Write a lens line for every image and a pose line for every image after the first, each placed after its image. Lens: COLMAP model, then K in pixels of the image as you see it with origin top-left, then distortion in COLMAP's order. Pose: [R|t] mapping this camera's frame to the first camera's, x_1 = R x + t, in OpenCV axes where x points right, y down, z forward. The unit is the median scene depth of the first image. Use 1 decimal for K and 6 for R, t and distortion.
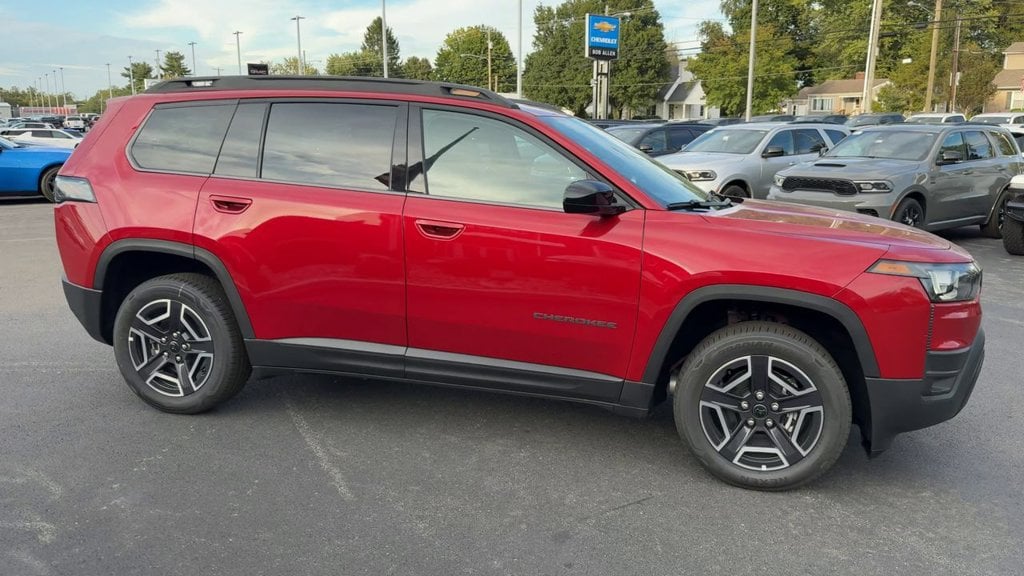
lens RADIAL K [[760.3, 0, 561.6], [0, 760.3, 286.5], [0, 0, 1]] dist [0.083283, -0.145298]
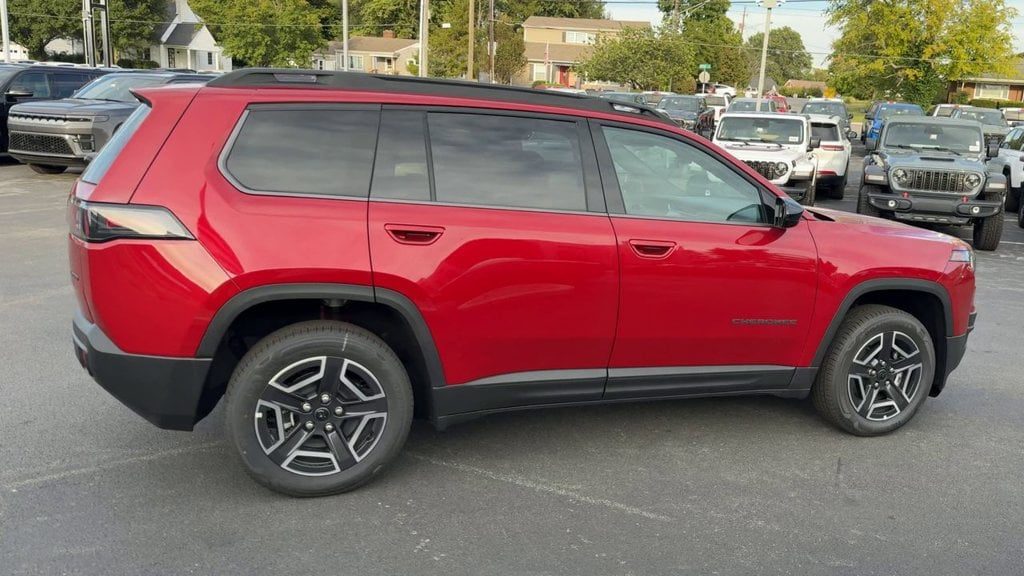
lens RADIAL K [[810.0, 0, 603.5], [0, 810.0, 301.7], [0, 0, 1]] dist [0.074018, -0.101655]
pose [[0.805519, -0.105053, 0.583183, -0.748138], [0.072246, 0.994229, 0.079308, -0.083680], [-0.588149, -0.021751, 0.808460, 0.142397]]
